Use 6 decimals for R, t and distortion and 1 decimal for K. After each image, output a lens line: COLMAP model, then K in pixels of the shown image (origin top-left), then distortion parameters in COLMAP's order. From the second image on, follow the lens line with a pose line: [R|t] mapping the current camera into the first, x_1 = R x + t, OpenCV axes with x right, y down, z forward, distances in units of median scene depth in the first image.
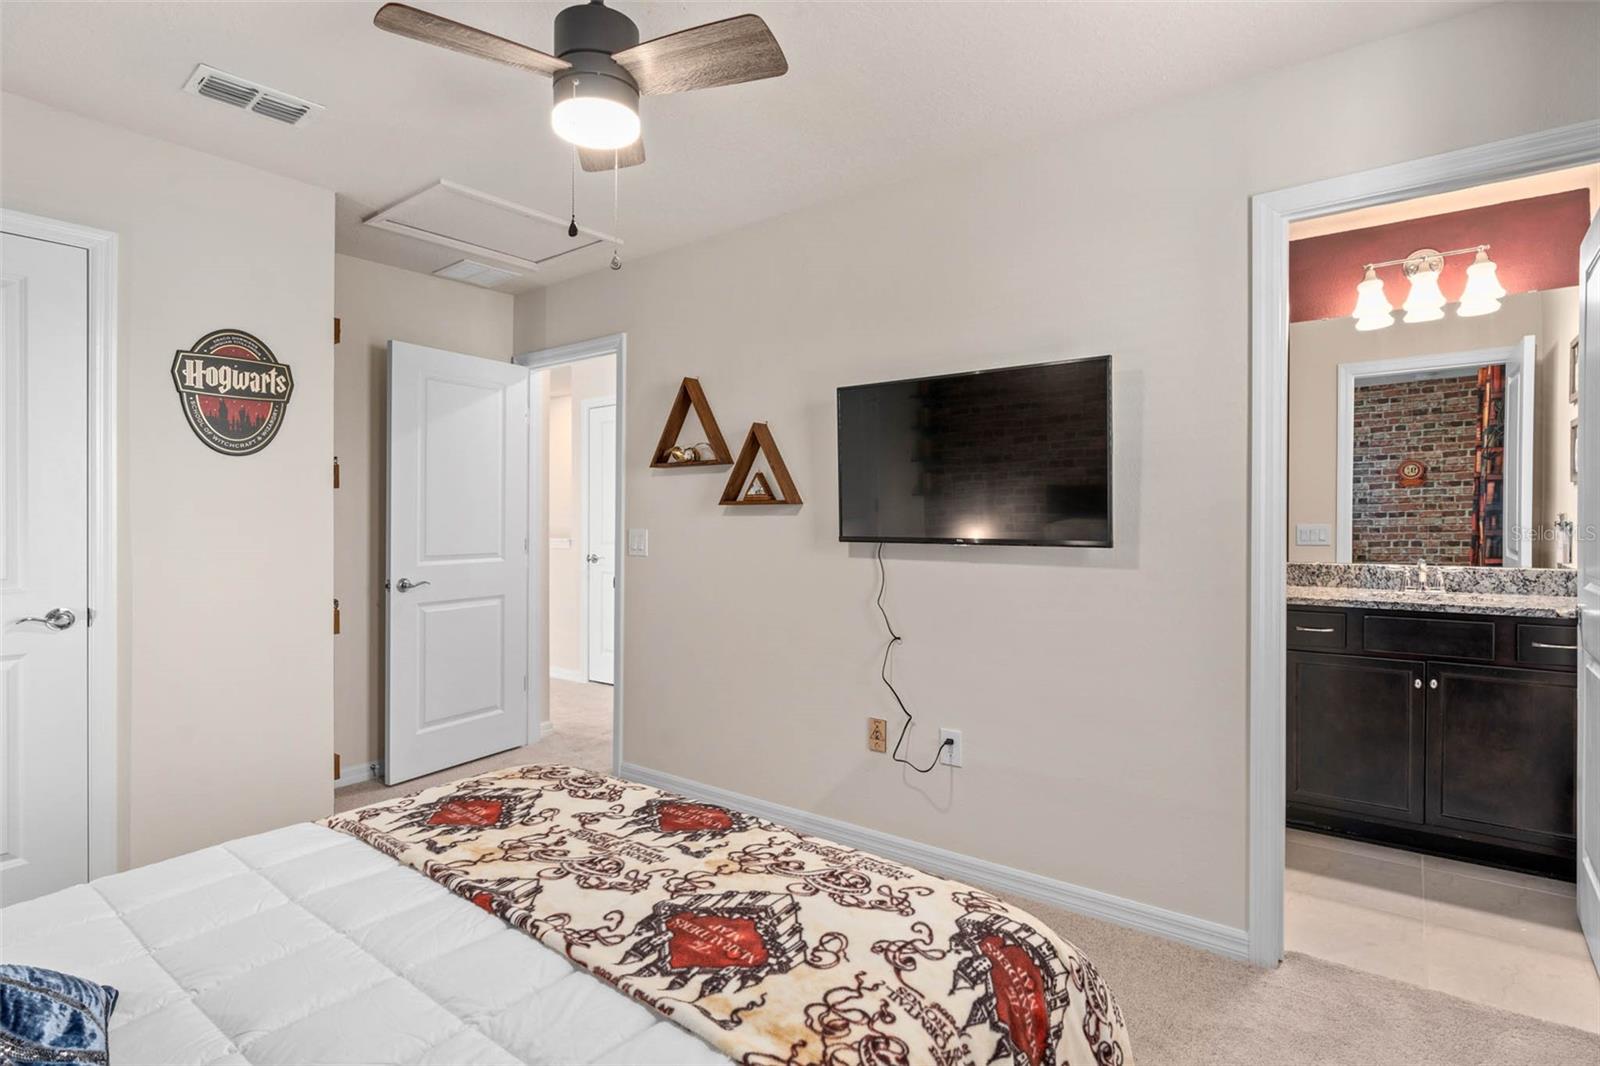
lens RADIAL K [[747.4, 0, 810.1], [0, 747.4, 530.9], [0, 0, 1]] dist [-0.003852, -0.000836]
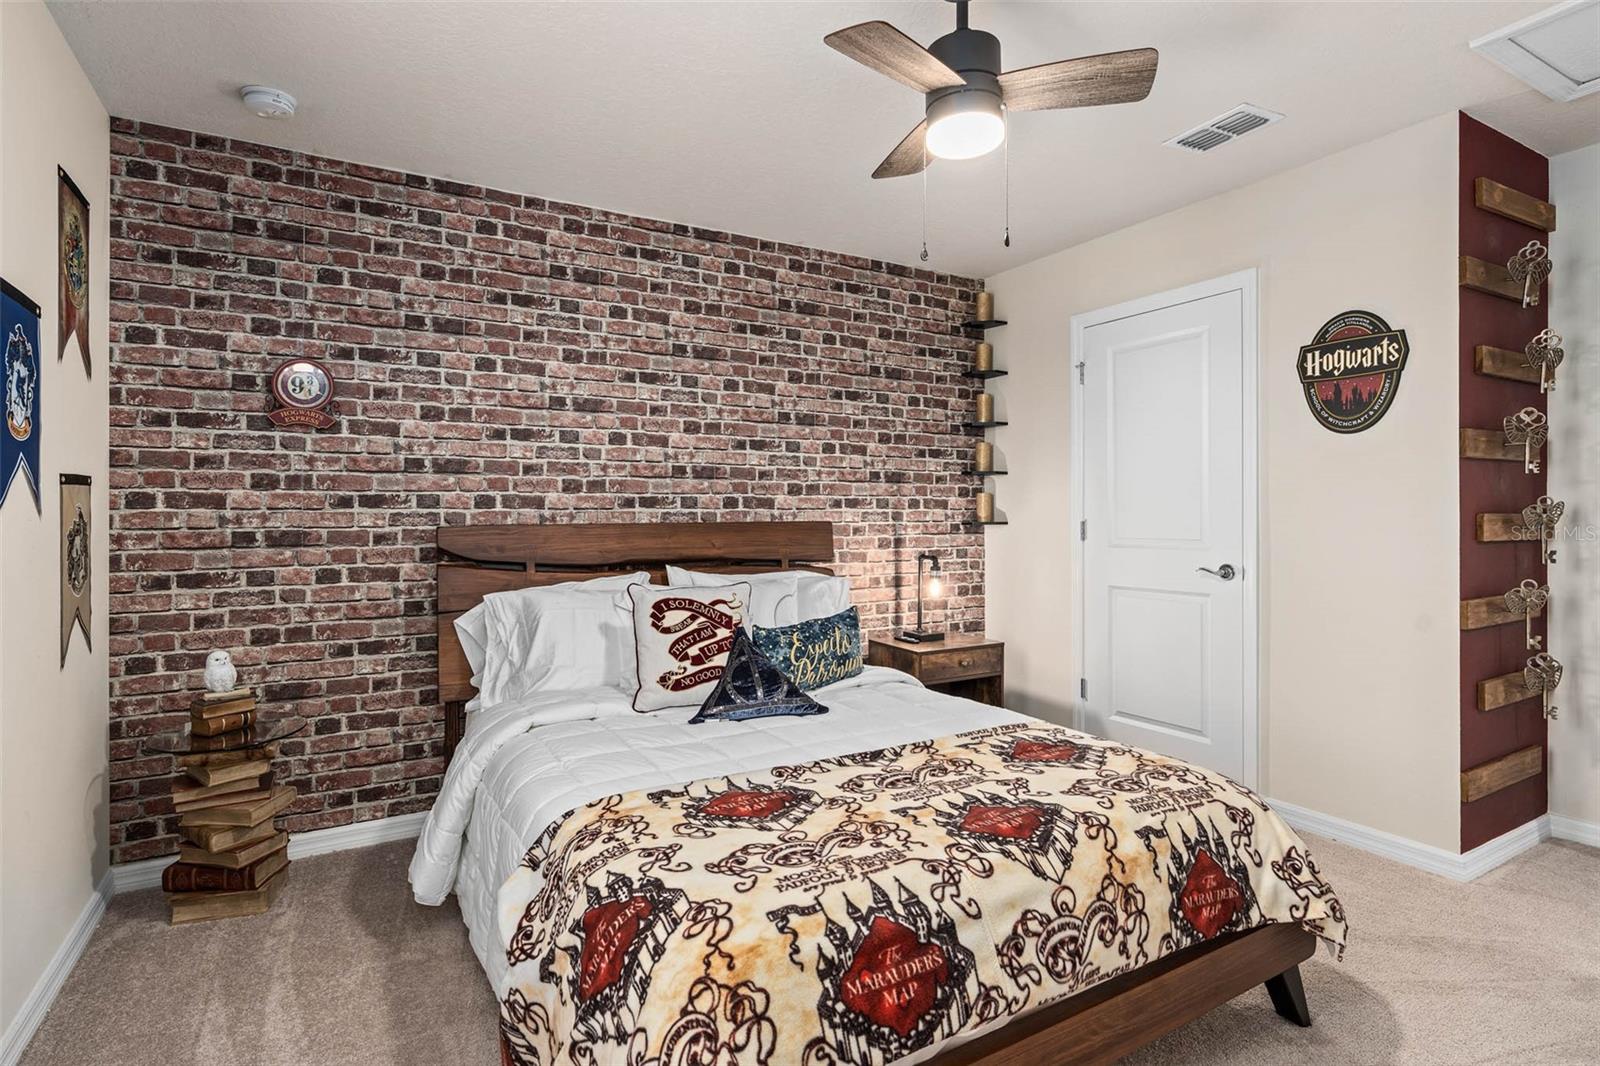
lens RADIAL K [[747.4, 0, 786.4], [0, 747.4, 503.2], [0, 0, 1]] dist [-0.003852, -0.000836]
pose [[-0.328193, -0.001891, -0.944609, 0.749799], [-0.005207, 0.999986, -0.000193, -0.000742], [0.944596, 0.004855, -0.328198, 0.993751]]
